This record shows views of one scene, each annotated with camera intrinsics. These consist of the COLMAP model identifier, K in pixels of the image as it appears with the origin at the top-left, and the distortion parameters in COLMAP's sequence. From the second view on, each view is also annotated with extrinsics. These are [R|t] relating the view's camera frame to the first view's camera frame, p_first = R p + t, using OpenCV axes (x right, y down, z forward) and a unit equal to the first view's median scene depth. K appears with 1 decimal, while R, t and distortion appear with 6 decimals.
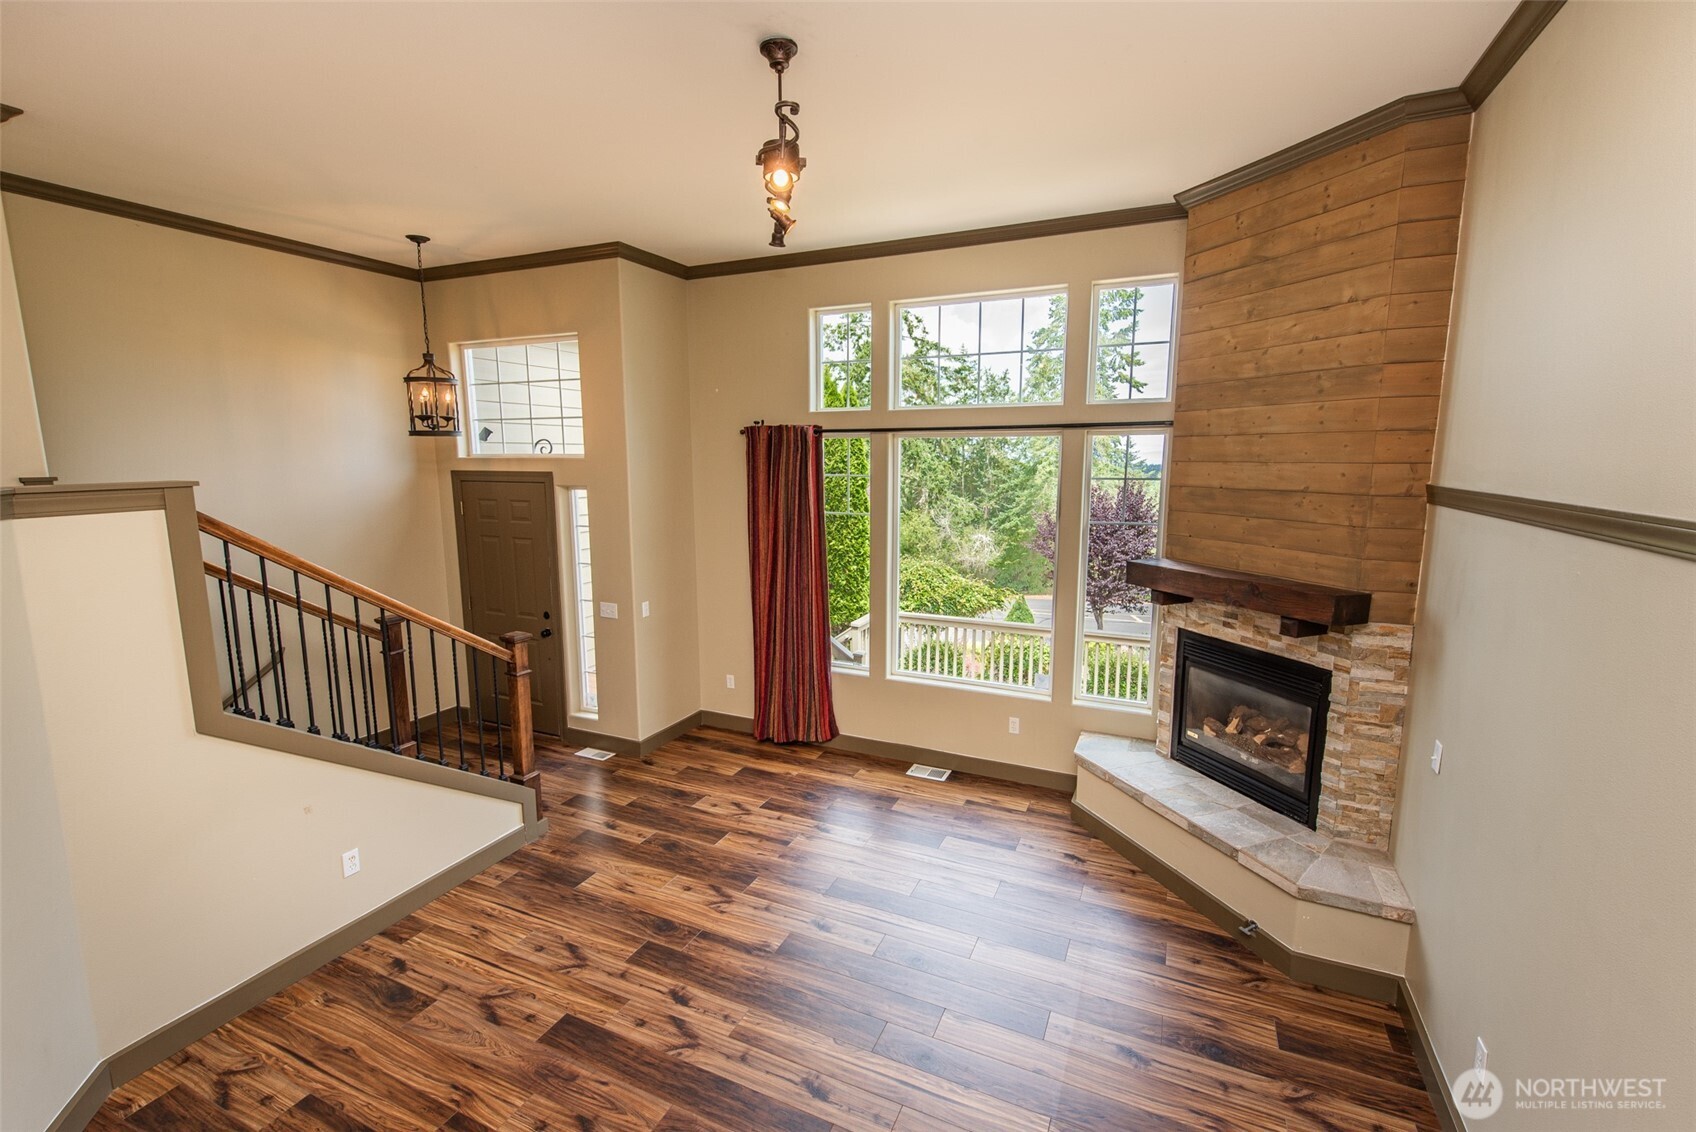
lens RADIAL K [[733.6, 0, 848.0], [0, 733.6, 566.0], [0, 0, 1]] dist [0.001678, -0.000147]
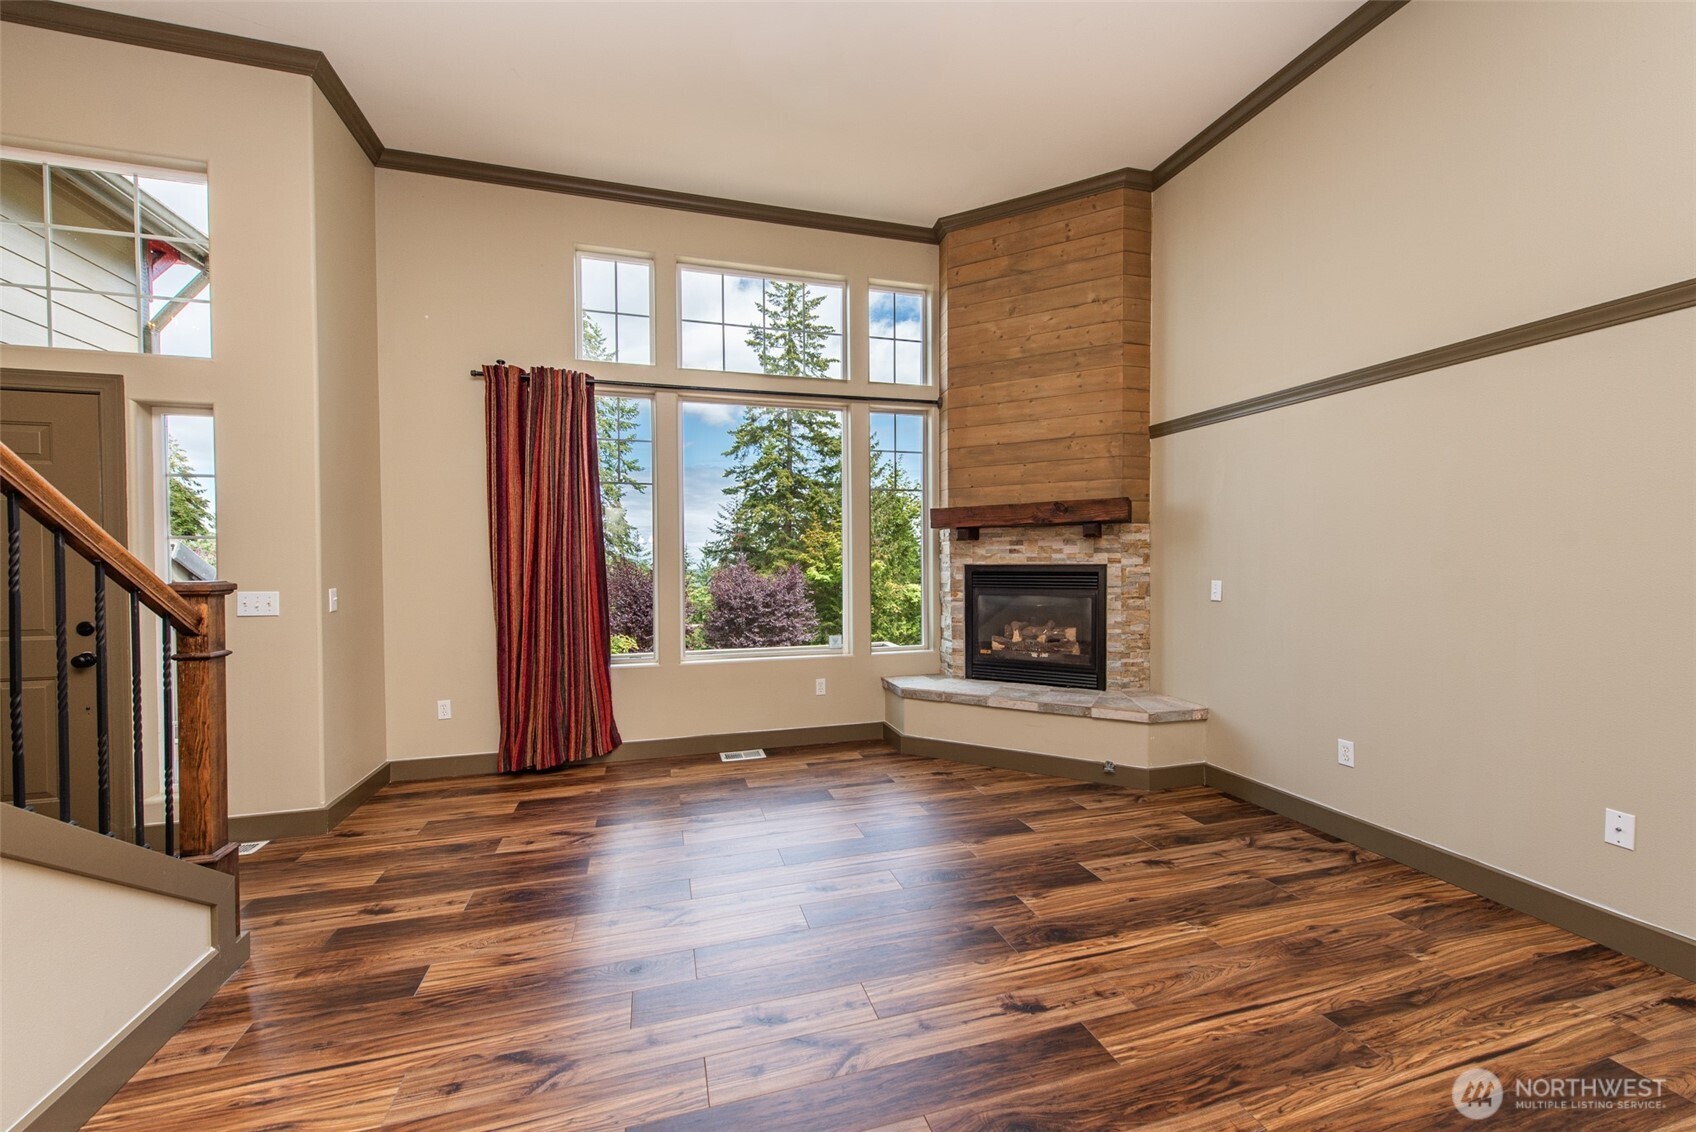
lens RADIAL K [[659.2, 0, 844.6], [0, 659.2, 571.1], [0, 0, 1]] dist [0.017508, -0.007526]
pose [[0.755883, -0.014366, 0.654549, -0.467180], [0.105063, 0.989464, -0.099610, 0.206876], [-0.646222, 0.144062, 0.749429, 0.362997]]
